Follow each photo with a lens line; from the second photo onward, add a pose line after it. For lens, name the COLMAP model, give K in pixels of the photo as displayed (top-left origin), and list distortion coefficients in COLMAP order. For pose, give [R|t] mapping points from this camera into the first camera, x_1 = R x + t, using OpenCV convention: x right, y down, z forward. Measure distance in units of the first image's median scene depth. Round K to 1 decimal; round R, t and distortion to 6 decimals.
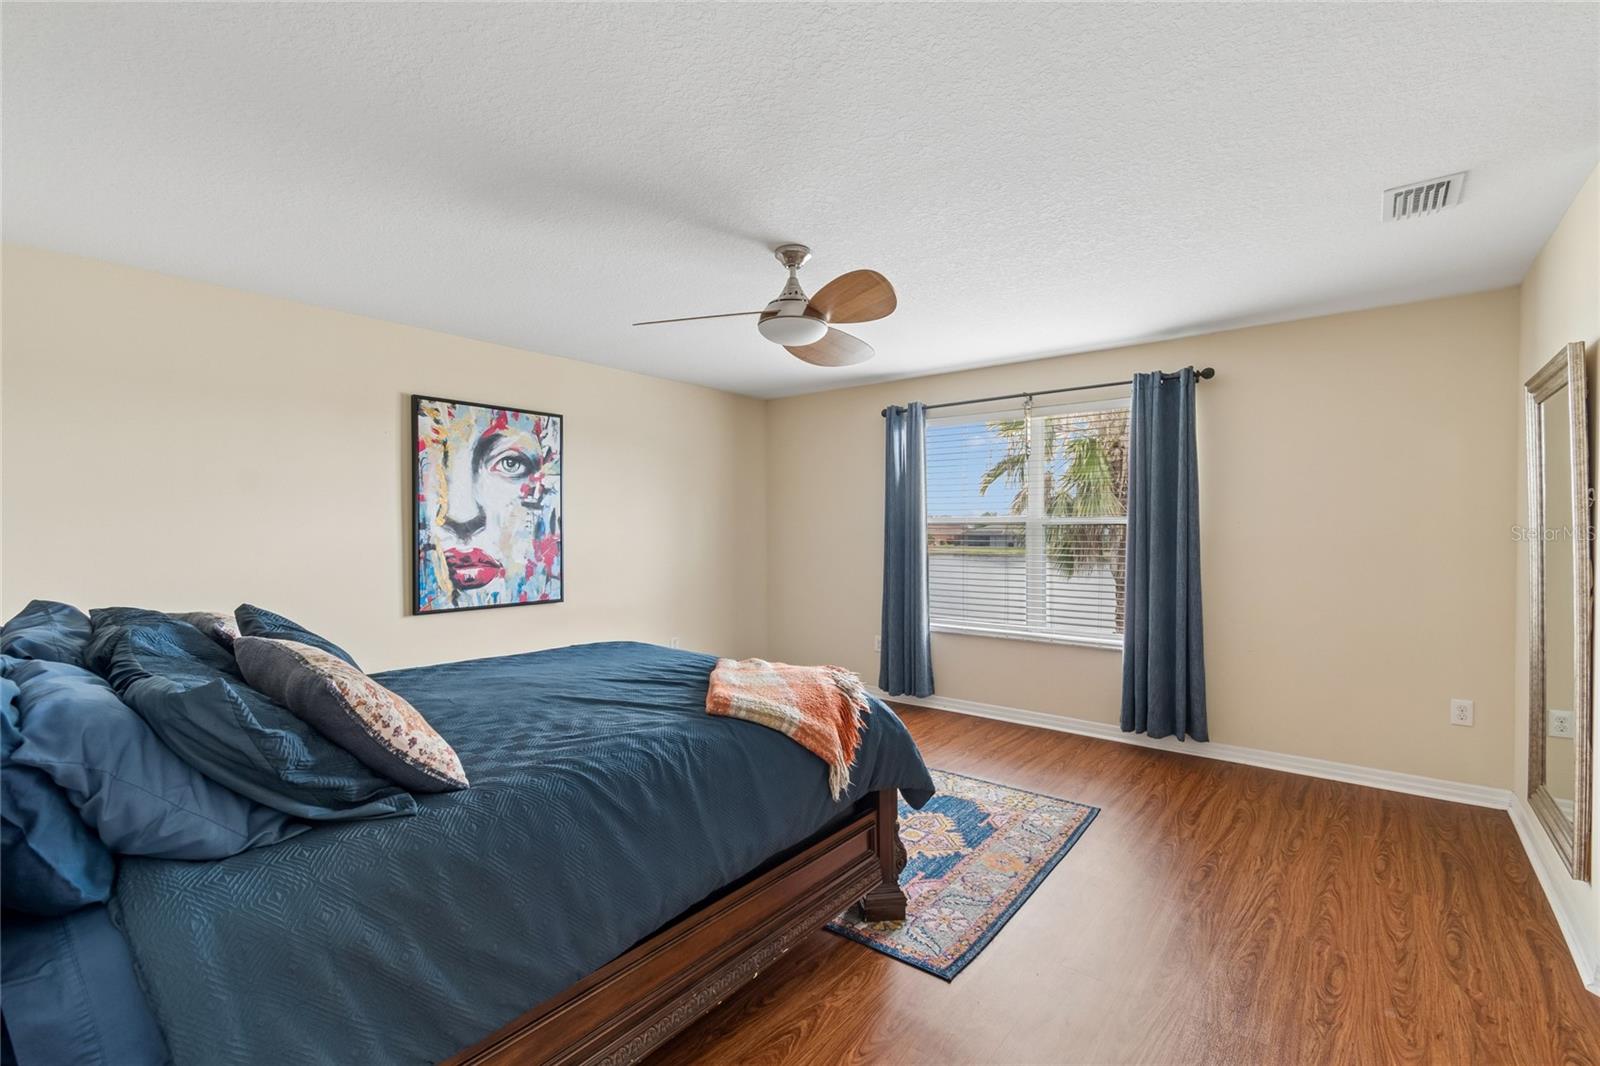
lens RADIAL K [[713.0, 0, 807.7], [0, 713.0, 526.4], [0, 0, 1]] dist [0.004612, -0.002905]
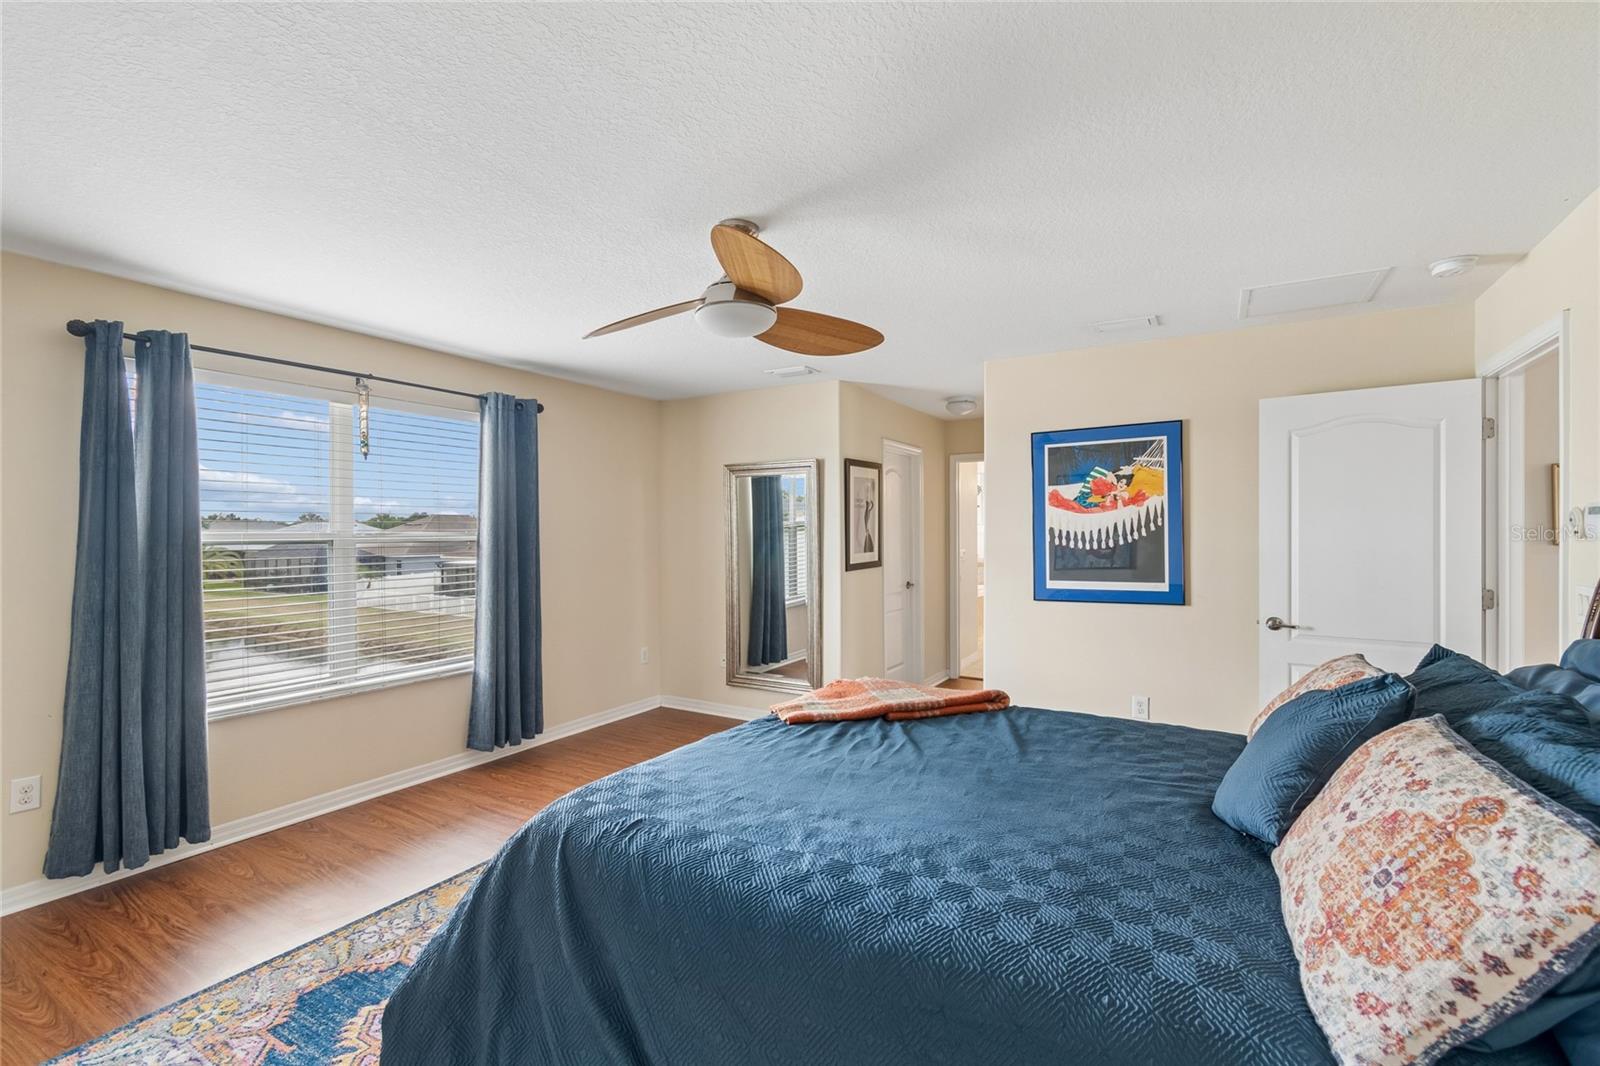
lens RADIAL K [[713.0, 0, 806.9], [0, 713.0, 527.9], [0, 0, 1]] dist [0.004612, -0.002905]
pose [[-0.139274, 0.001775, 0.990252, -0.582039], [0.003862, 0.999992, -0.001249, -0.018246], [-0.990246, 0.003650, -0.139280, 0.691117]]
